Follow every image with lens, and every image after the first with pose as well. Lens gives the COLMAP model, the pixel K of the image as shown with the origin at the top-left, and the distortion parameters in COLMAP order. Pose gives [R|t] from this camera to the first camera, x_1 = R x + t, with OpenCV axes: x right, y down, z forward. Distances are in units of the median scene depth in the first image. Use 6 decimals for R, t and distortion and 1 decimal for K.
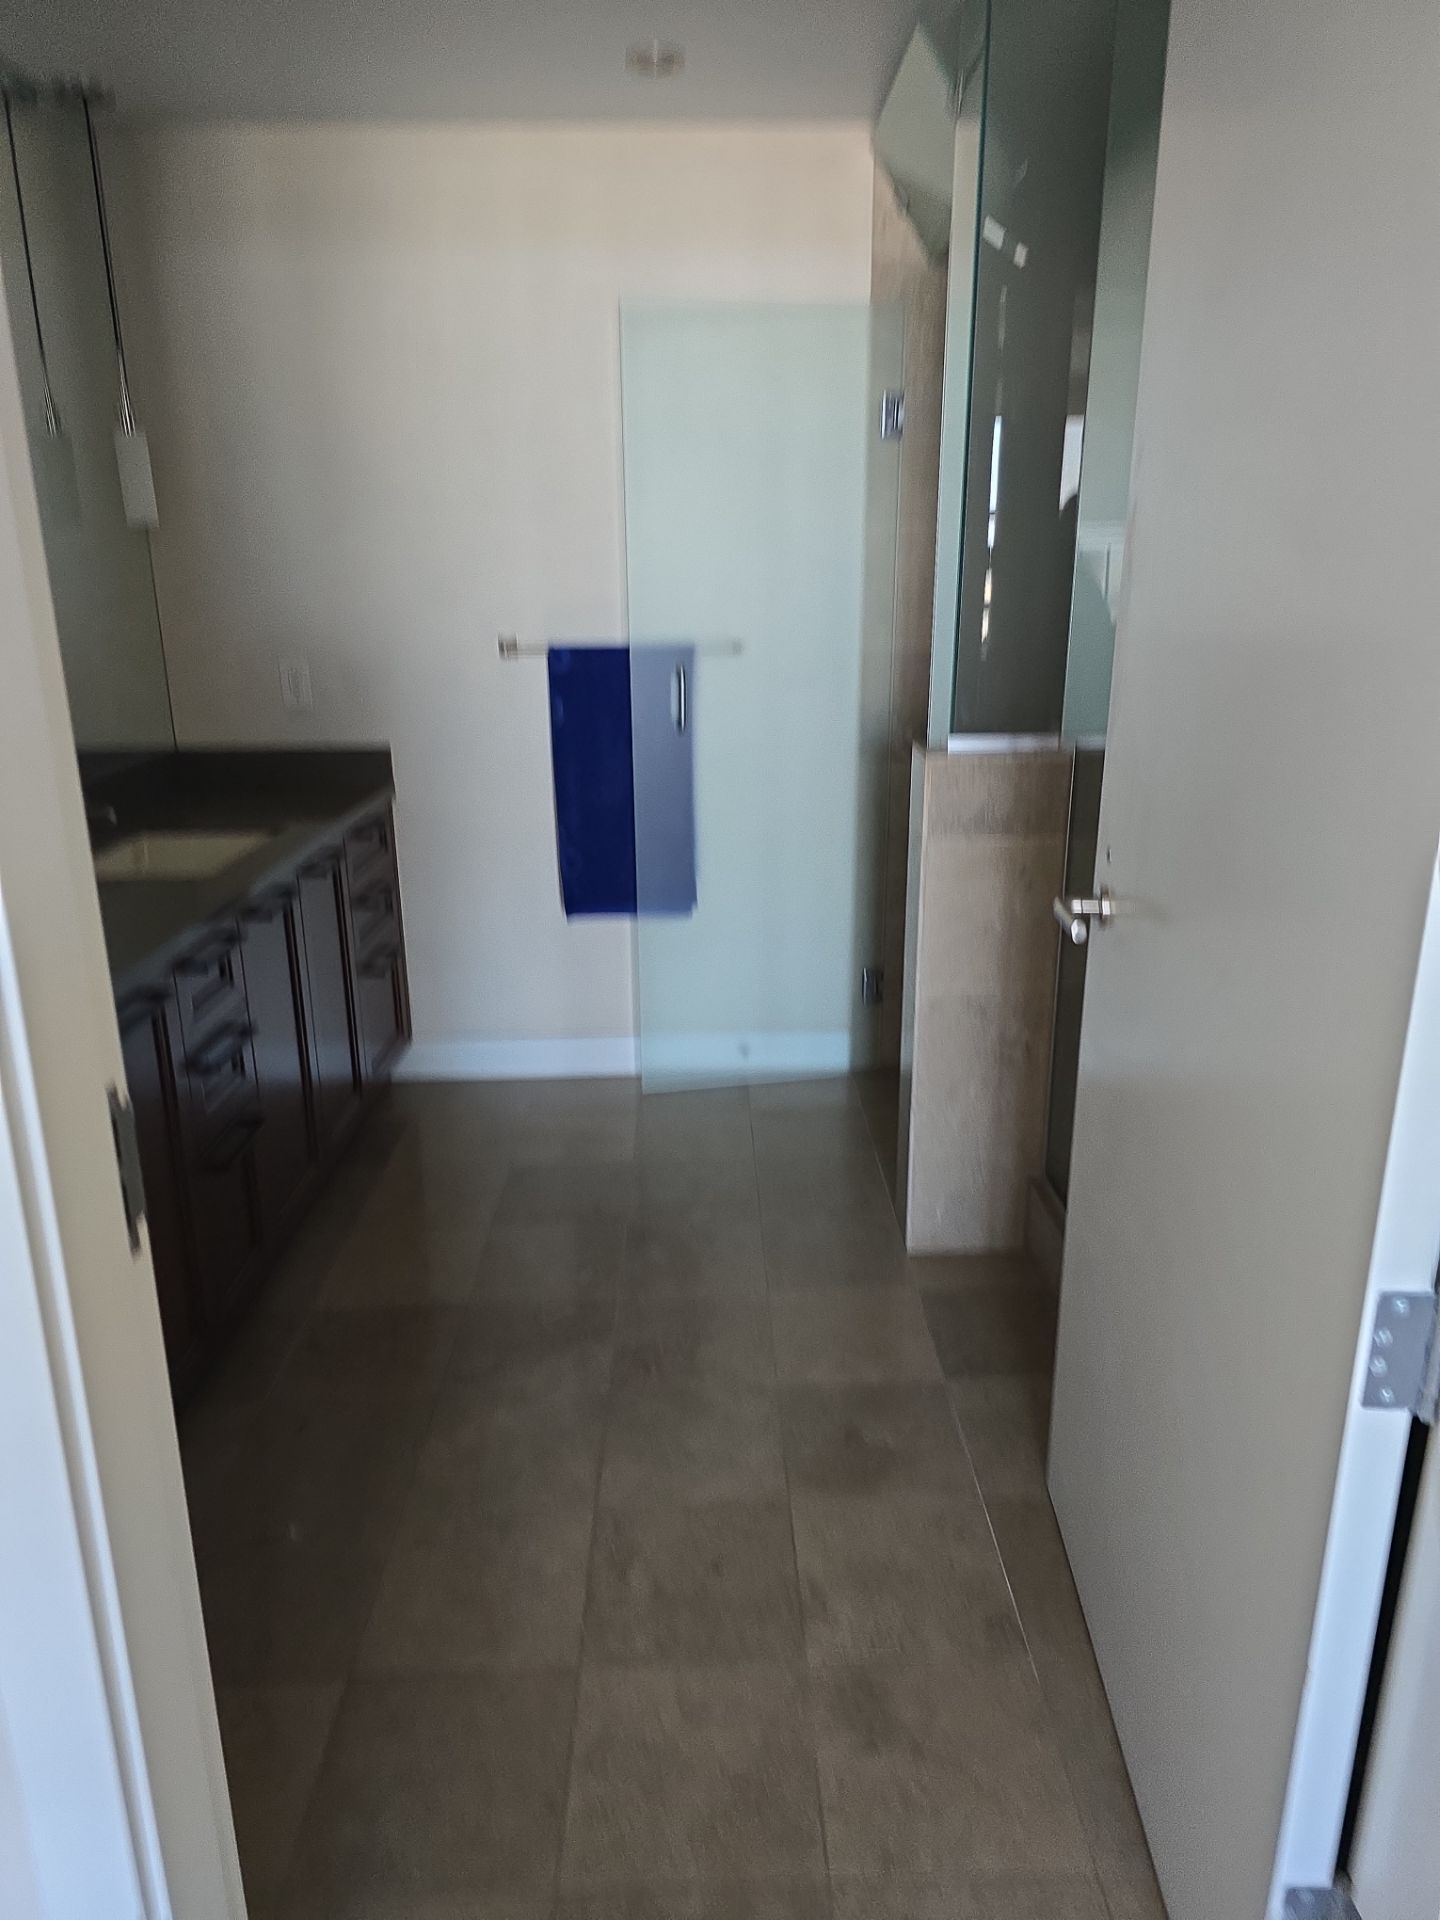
lens RADIAL K [[1263.1, 0, 720.0], [0, 1263.1, 960.0], [0, 0, 1]] dist [0.042243, -0.043500]
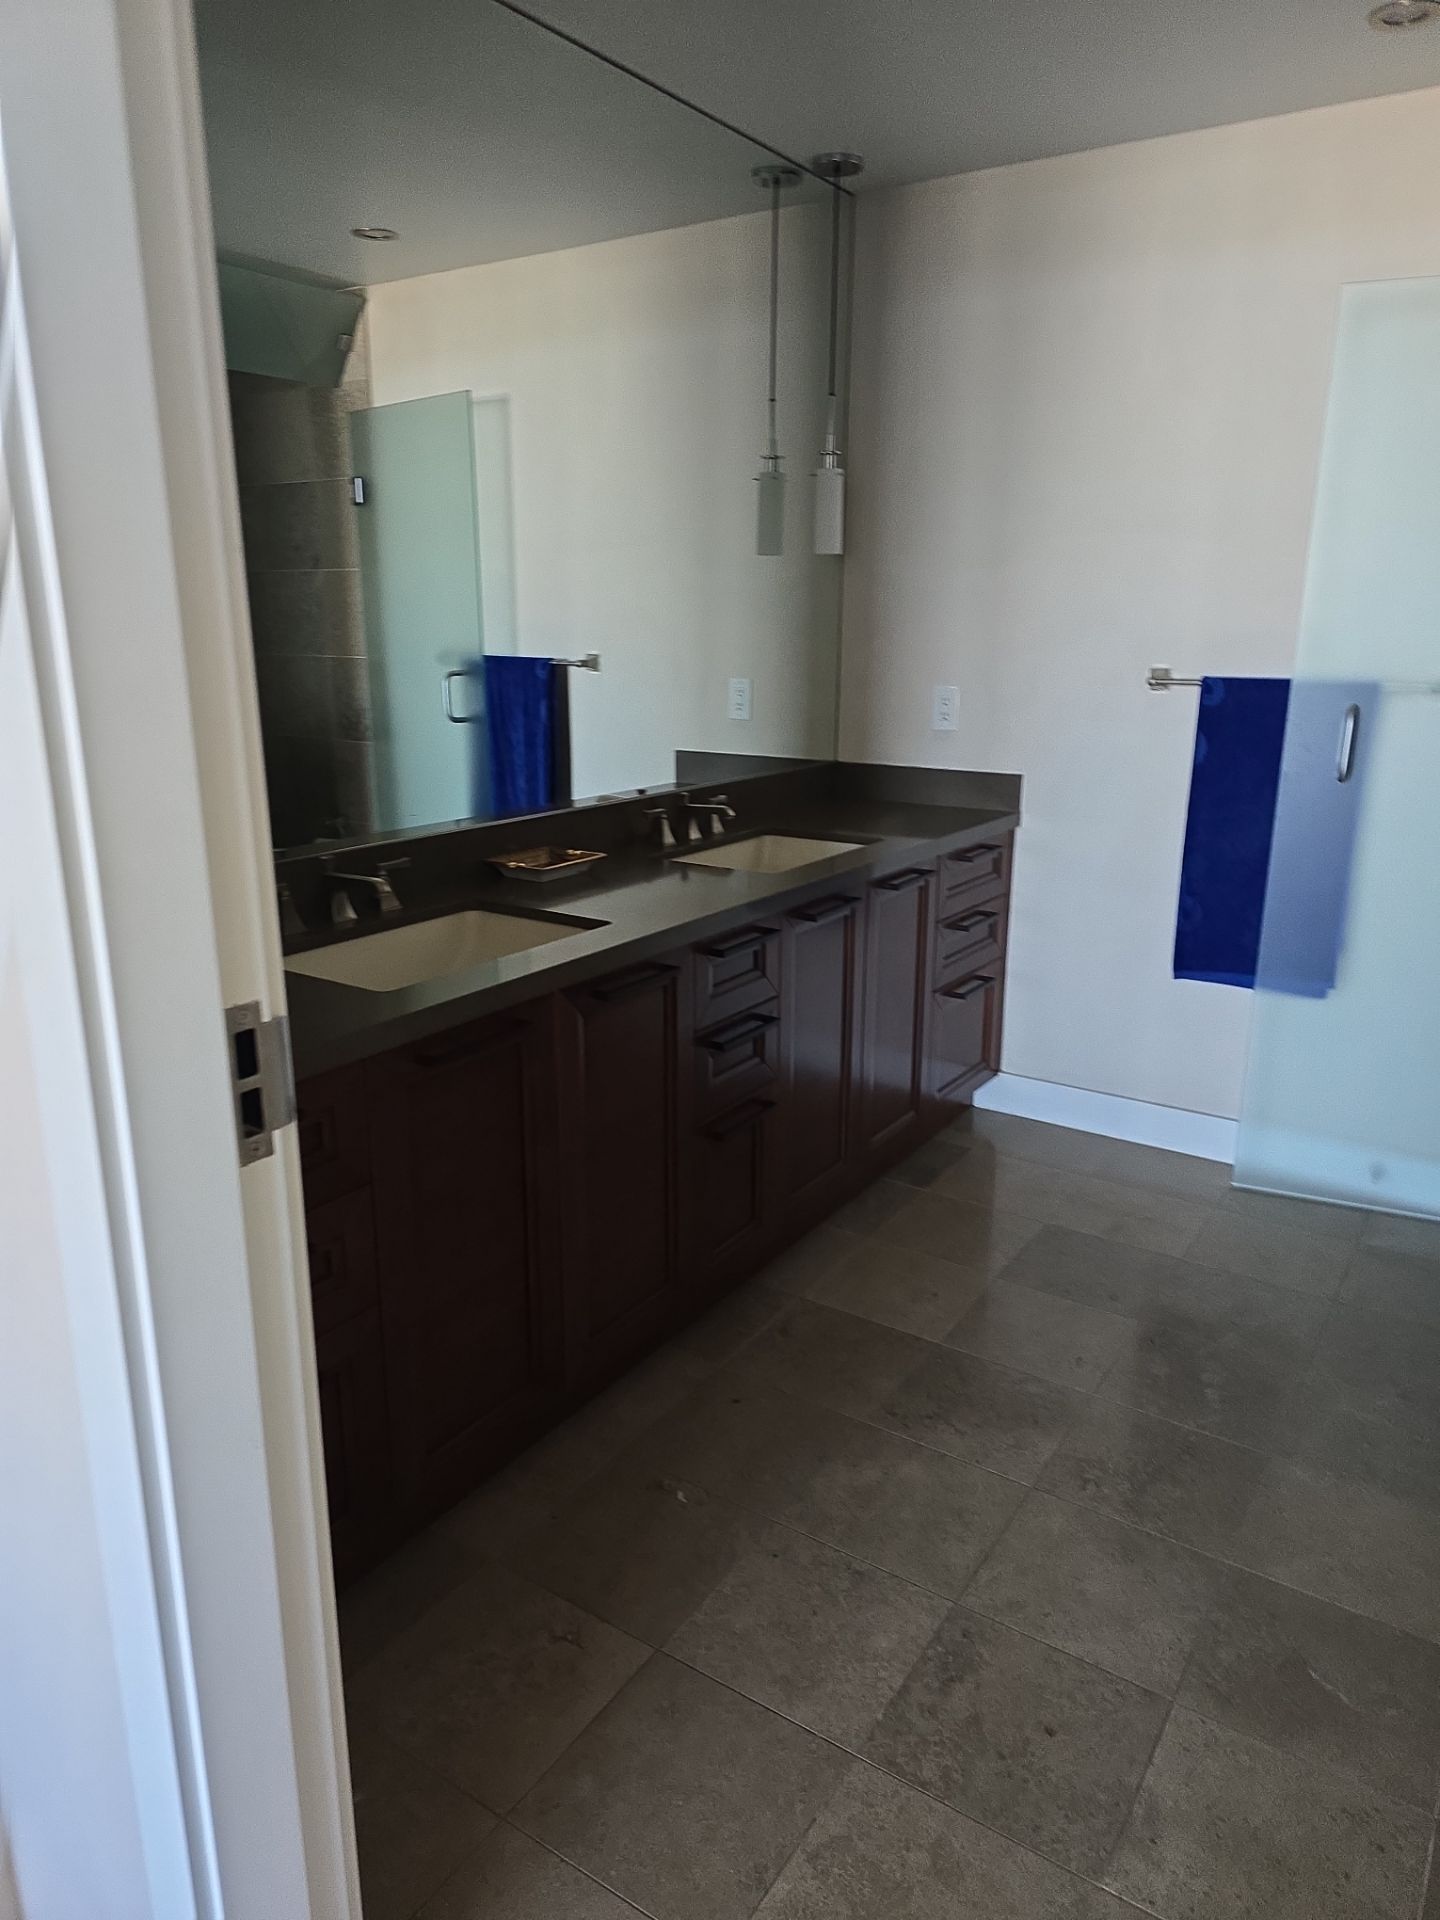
lens RADIAL K [[1263.1, 0, 720.0], [0, 1263.1, 960.0], [0, 0, 1]] dist [0.042243, -0.043500]
pose [[0.811883, 0.165292, -0.559932, 0.134958], [-0.181135, 0.983072, 0.027562, -0.012352], [0.555009, 0.079046, 0.828080, 0.074710]]
